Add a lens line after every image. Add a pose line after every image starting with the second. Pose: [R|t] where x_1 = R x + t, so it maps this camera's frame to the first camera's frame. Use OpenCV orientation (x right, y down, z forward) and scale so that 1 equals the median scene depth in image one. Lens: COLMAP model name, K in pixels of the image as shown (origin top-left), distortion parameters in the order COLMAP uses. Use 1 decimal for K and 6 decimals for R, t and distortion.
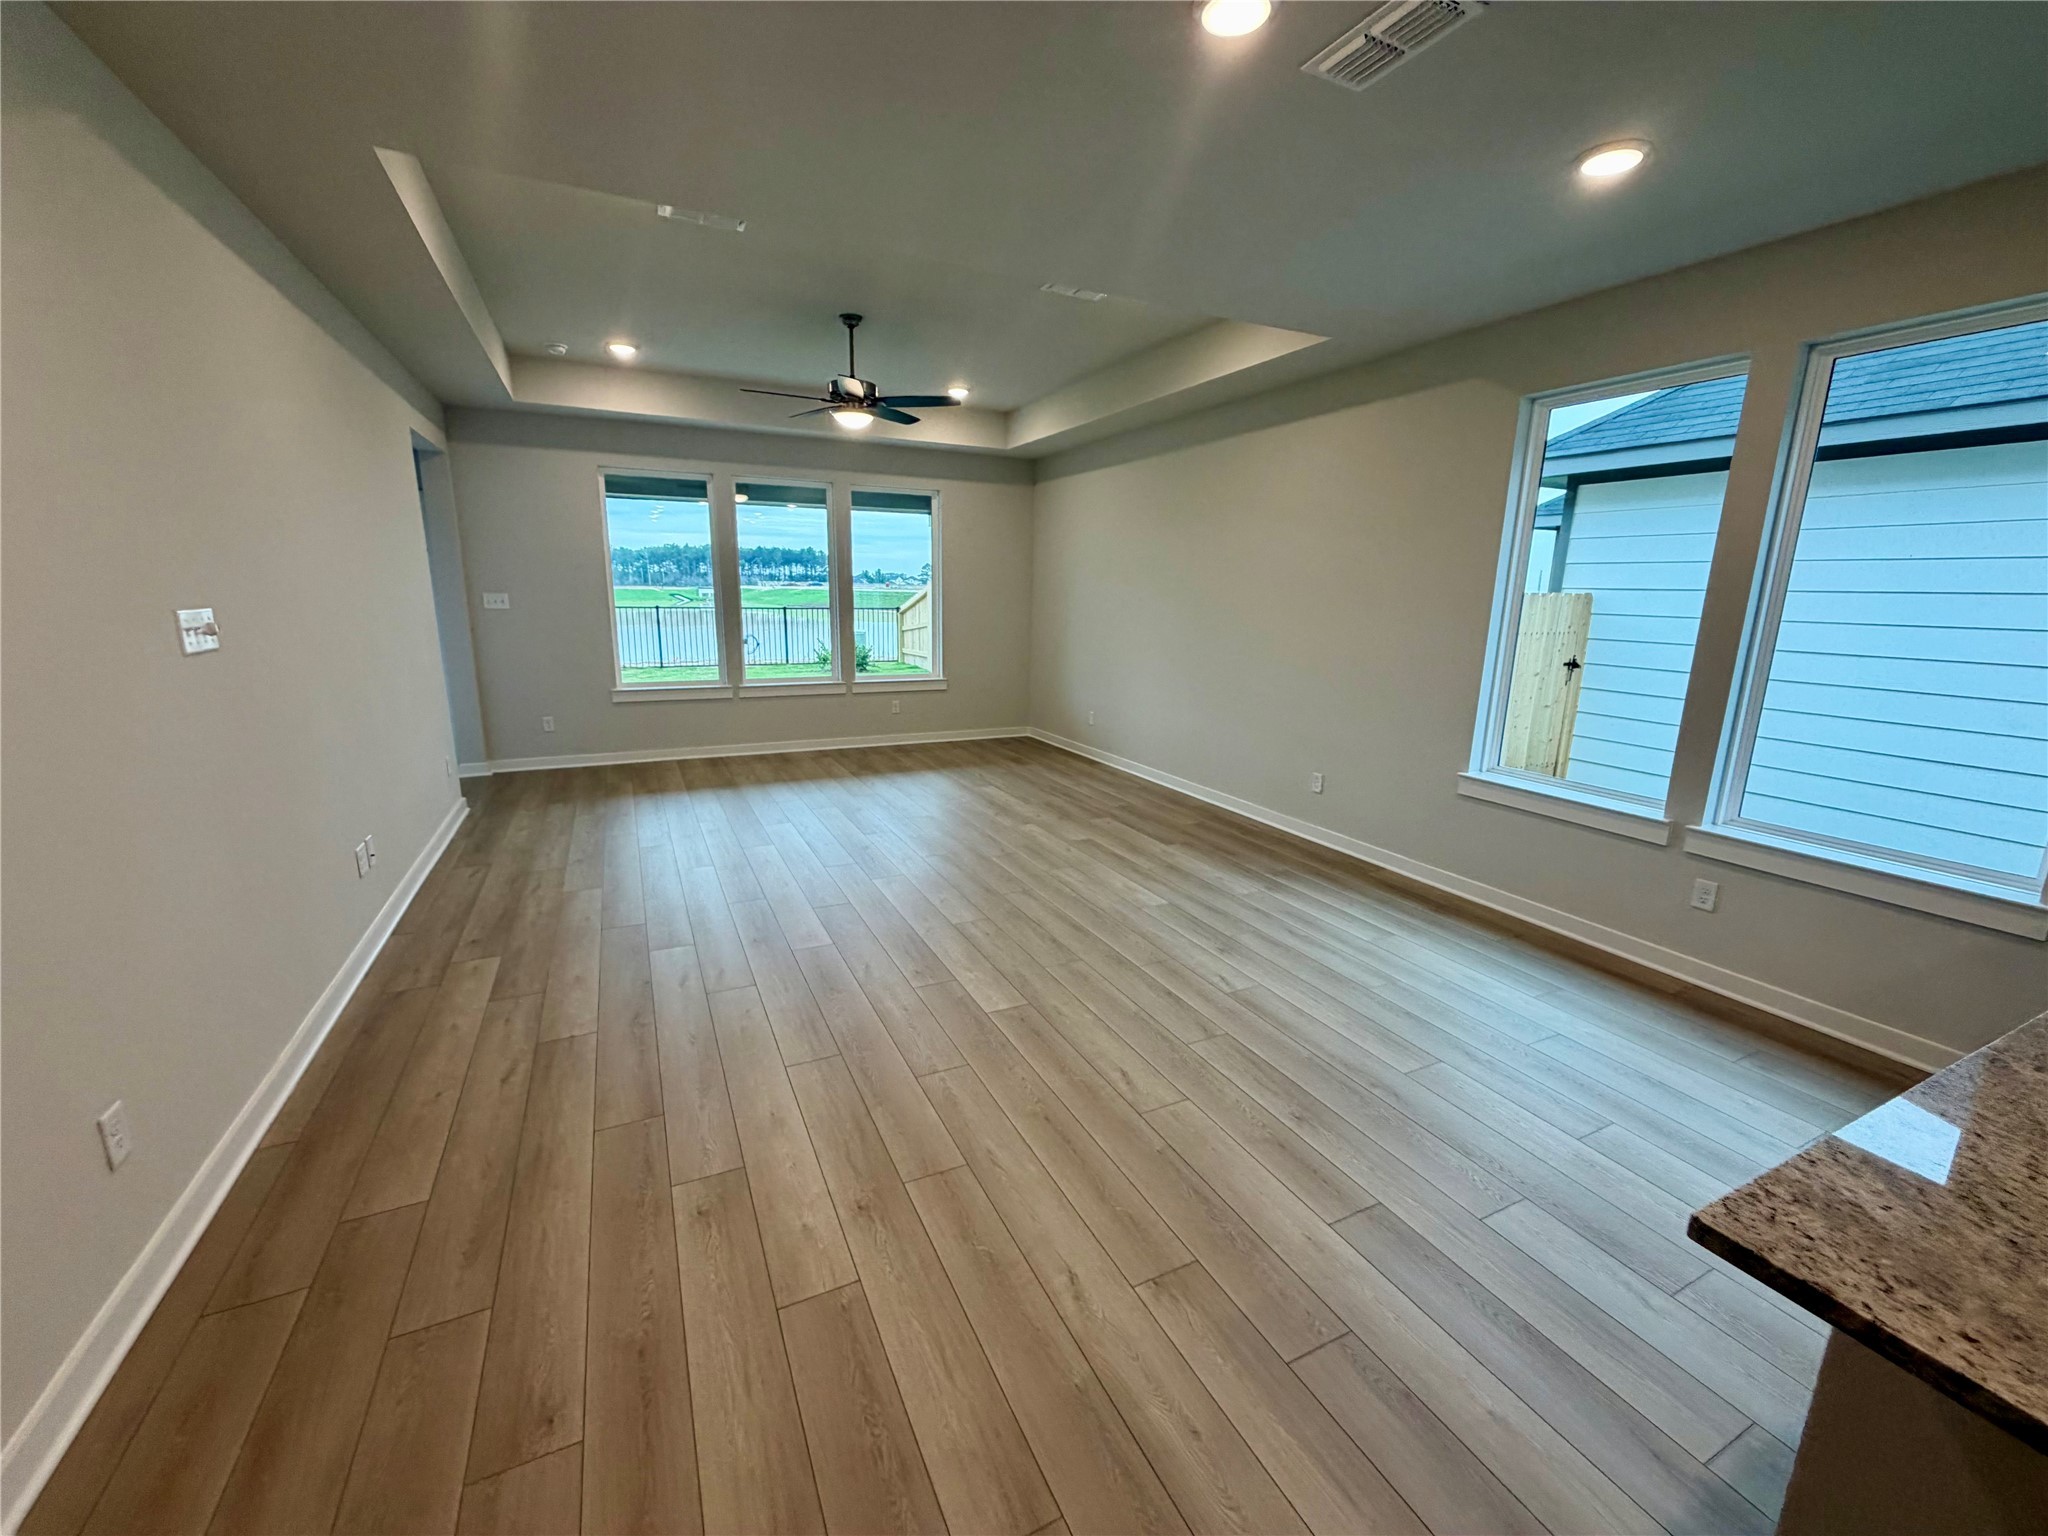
lens RADIAL K [[819.1, 0, 1021.2], [0, 819.1, 768.6], [0, 0, 1]] dist [0.001206, -0.000061]
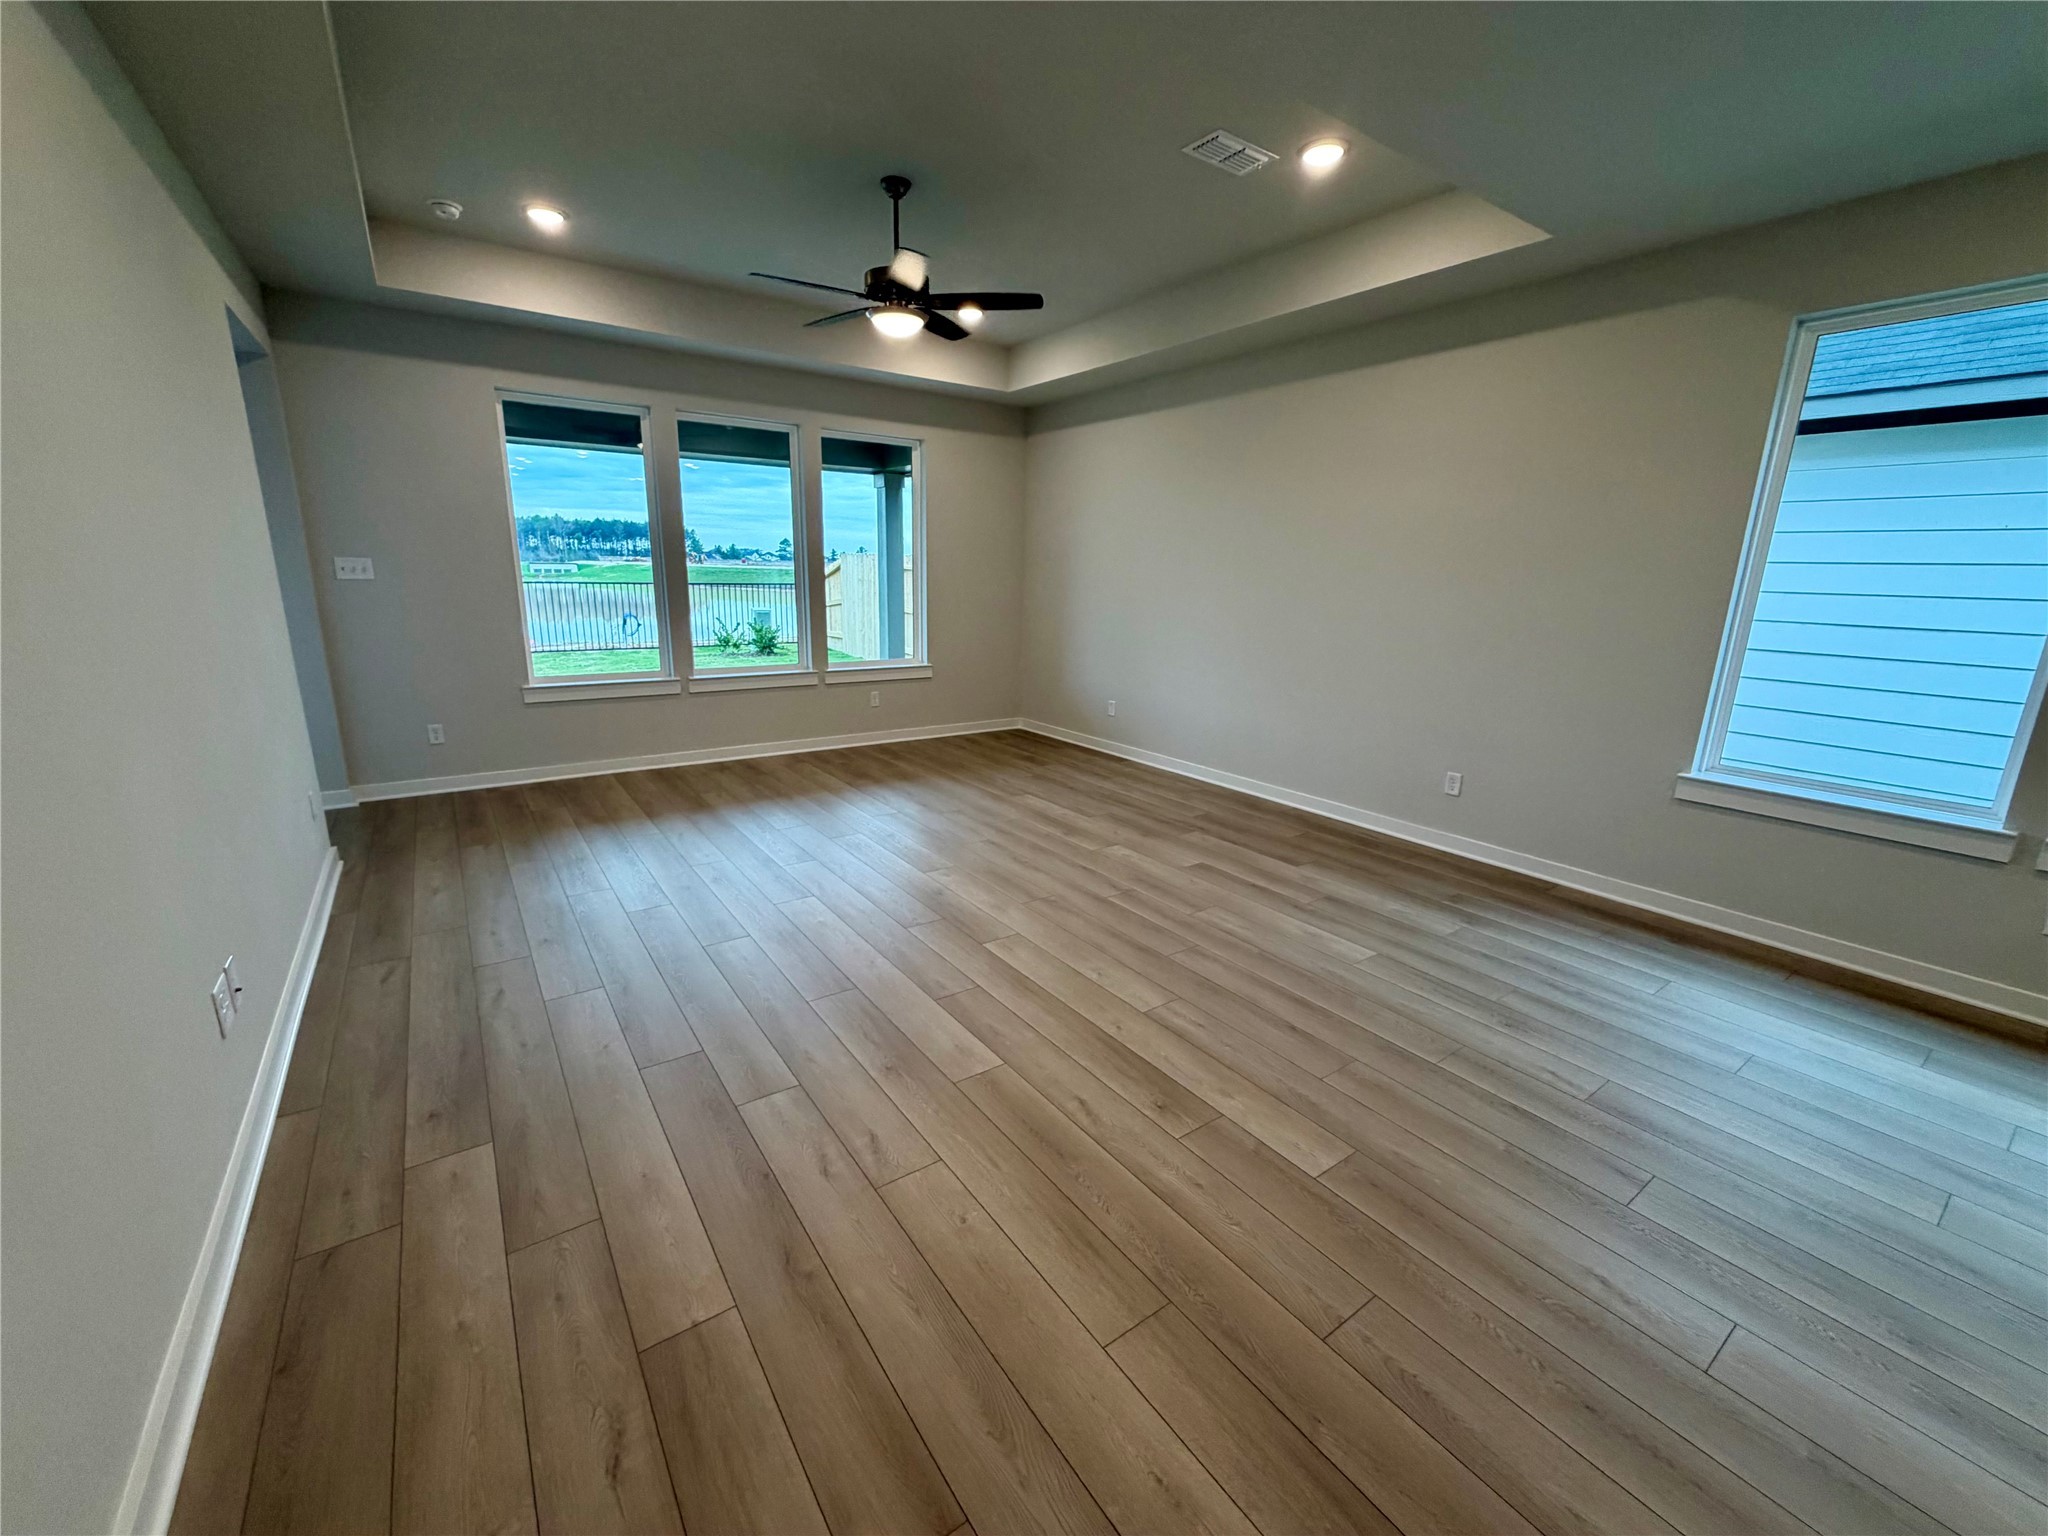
lens RADIAL K [[819.1, 0, 1021.2], [0, 819.1, 768.6], [0, 0, 1]] dist [0.001206, -0.000061]
pose [[0.986873, -0.034194, 0.157840, -0.192802], [0.030072, 0.999143, 0.028428, -0.032241], [-0.158676, -0.023308, 0.987055, 0.197755]]
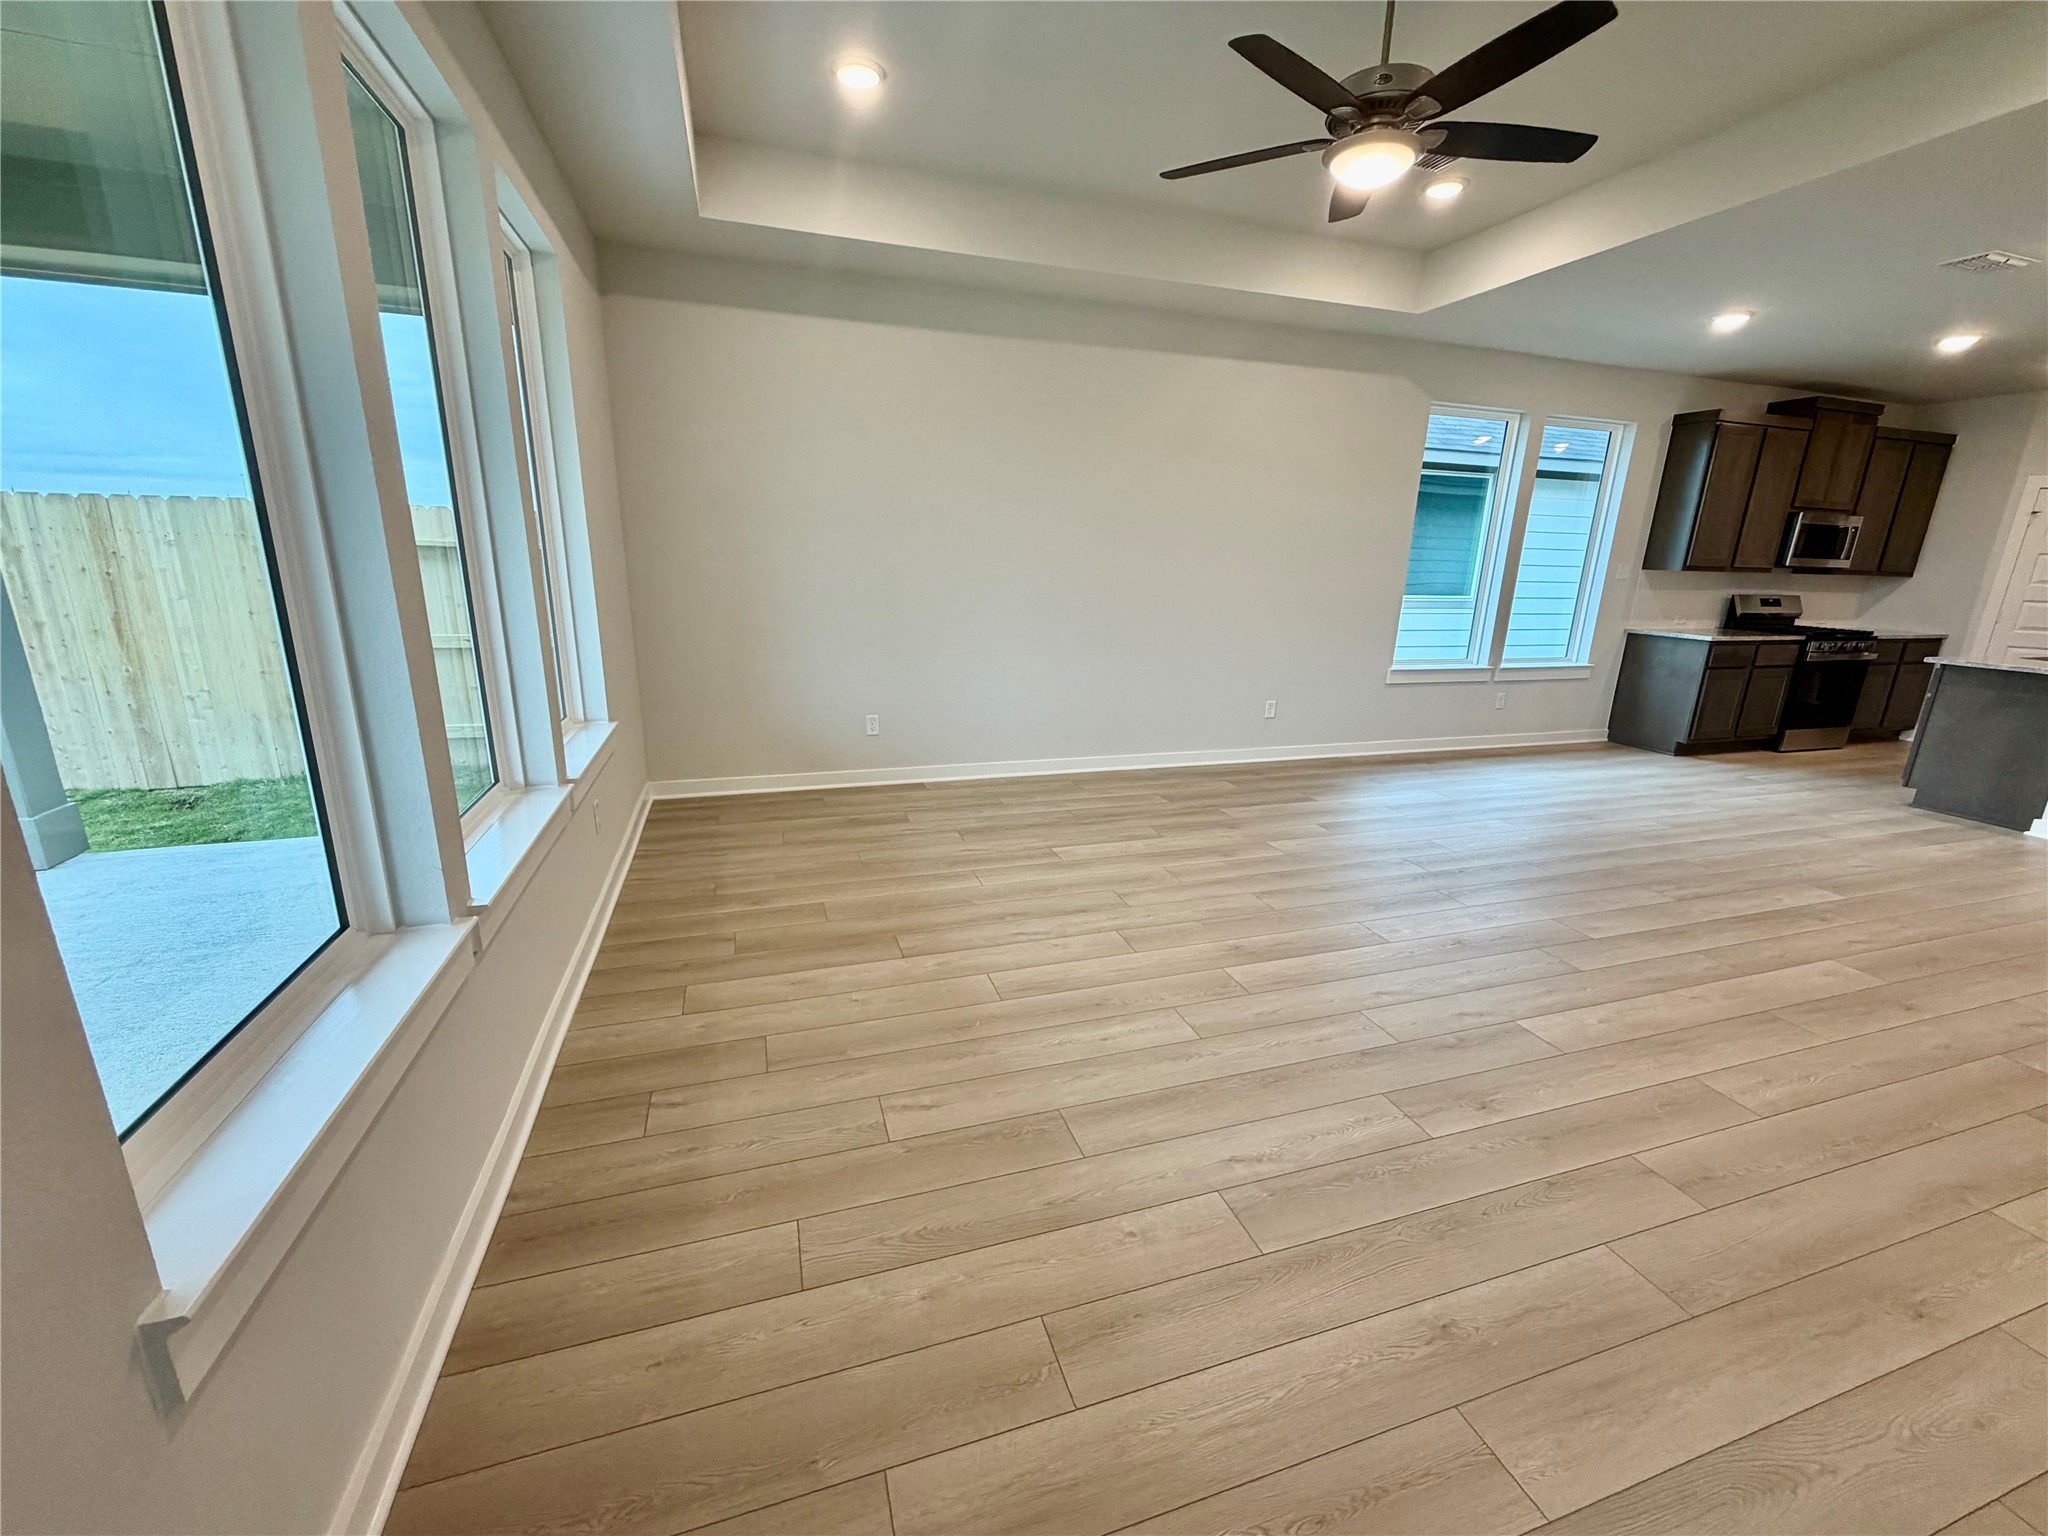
lens RADIAL K [[817.2, 0, 1021.8], [0, 817.2, 768.6], [0, 0, 1]] dist [0.000819, 0.000132]
pose [[0.140138, -0.268877, 0.952925, -0.674917], [0.190770, 0.951722, 0.240483, -0.209003], [-0.971580, 0.148089, 0.184666, 0.994984]]
